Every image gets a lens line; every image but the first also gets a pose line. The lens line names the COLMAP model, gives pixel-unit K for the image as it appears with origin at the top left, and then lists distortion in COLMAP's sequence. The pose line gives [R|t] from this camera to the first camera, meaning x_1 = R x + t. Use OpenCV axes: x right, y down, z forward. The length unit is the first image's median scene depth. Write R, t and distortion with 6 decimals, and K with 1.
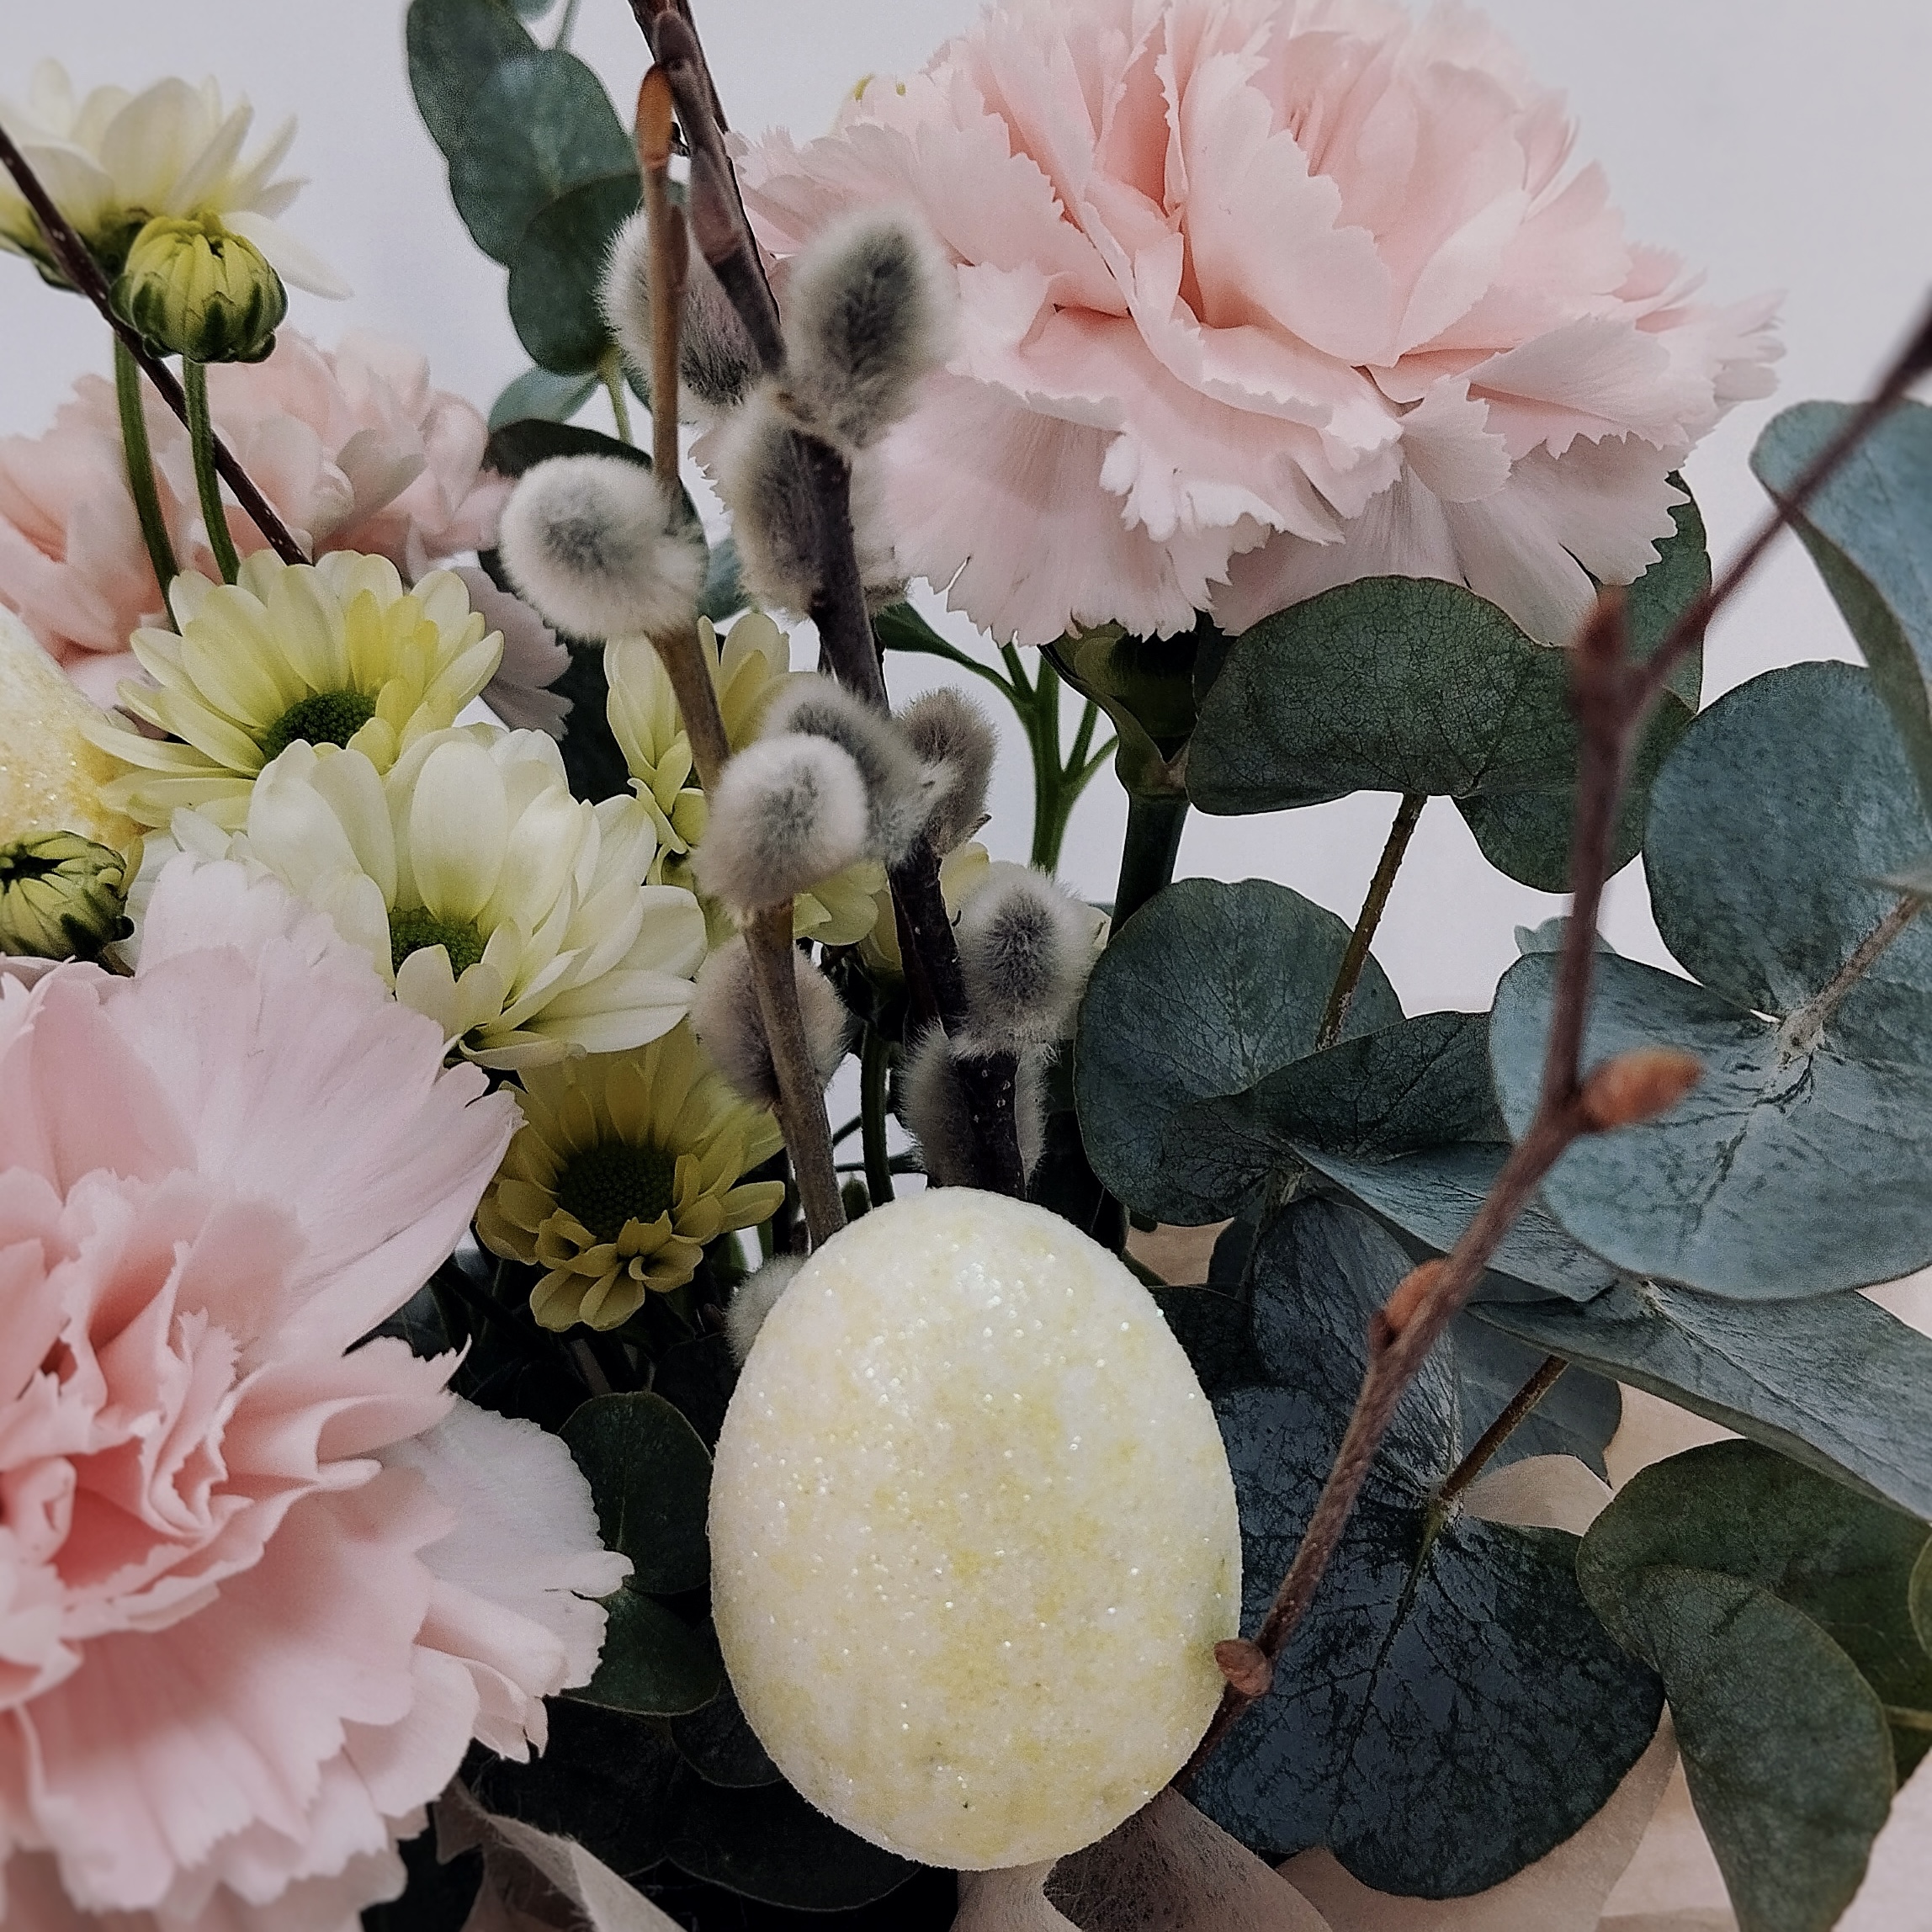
lens RADIAL K [[3352.0, 0, 968.8], [0, 3352.0, 854.2], [0, 0, 1]] dist [0.043059, 0.078797]
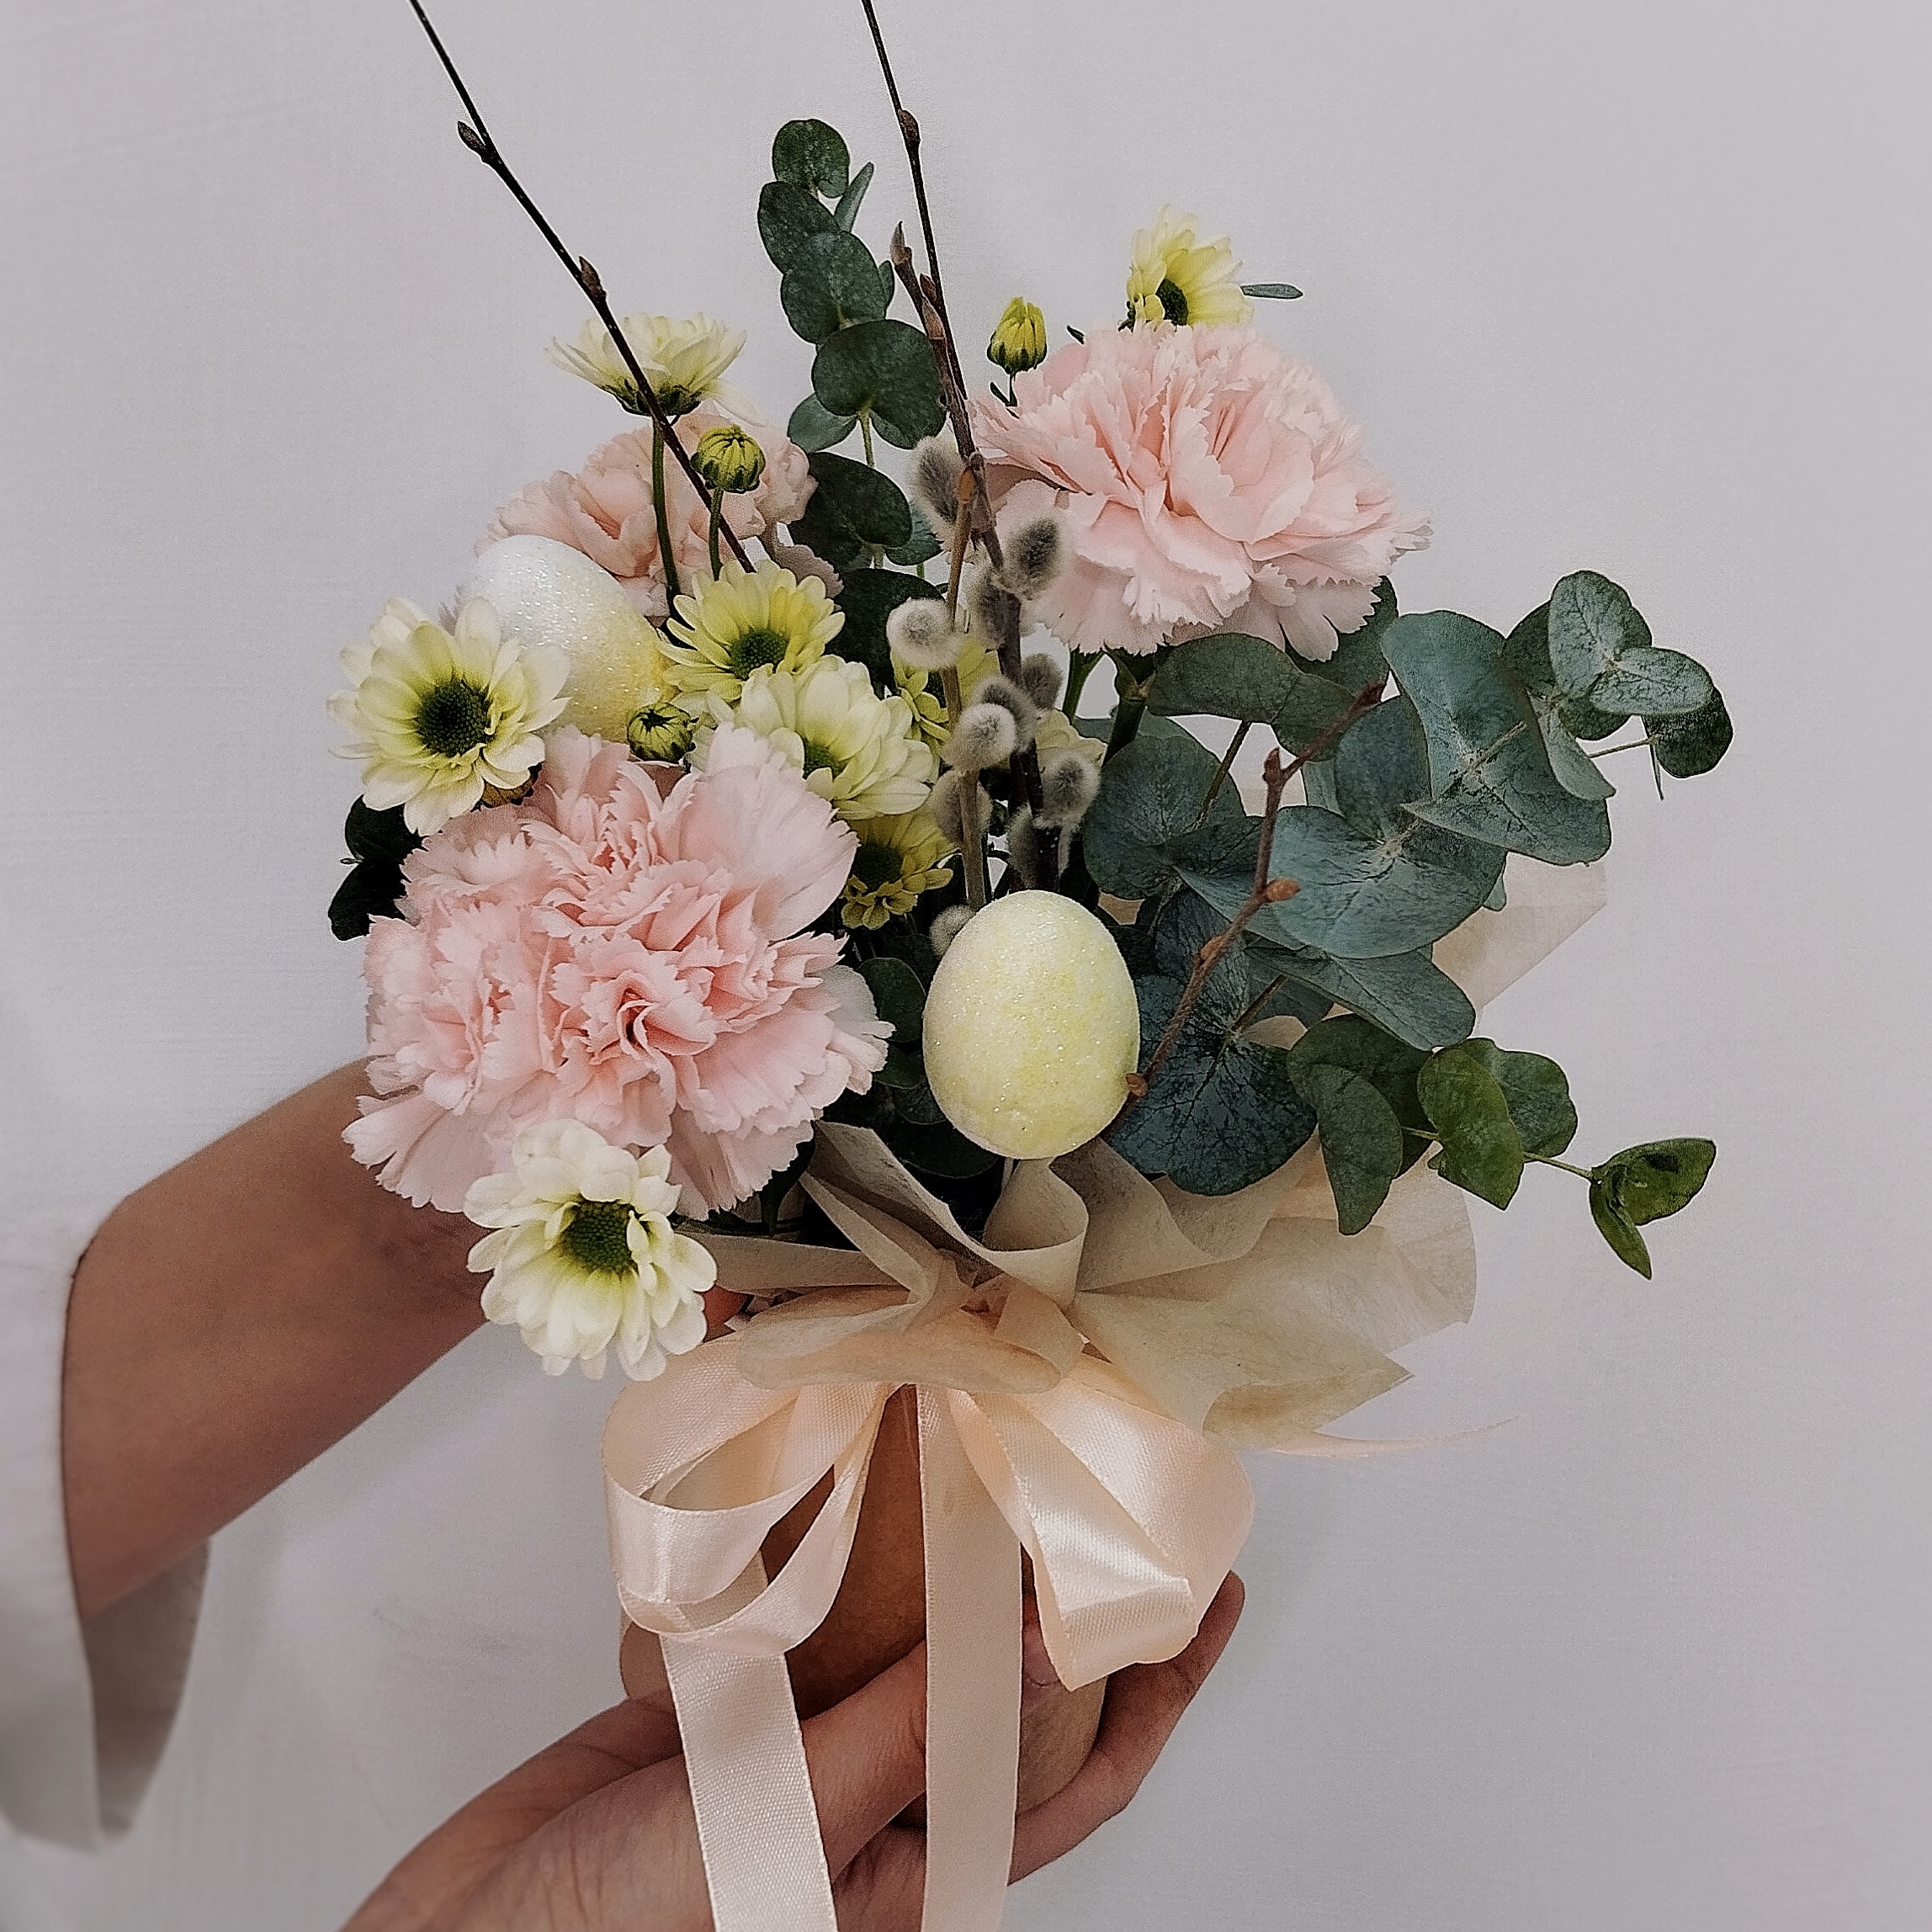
lens RADIAL K [[2393.7, 0, 962.0], [0, 2393.7, 1015.7], [0, 0, 1]] dist [0.095851, -0.404793]
pose [[0.997063, 0.076545, 0.002658, -0.048742], [-0.075746, 0.980315, 0.182331, -0.107231], [0.011351, -0.181996, 0.983234, -0.641444]]
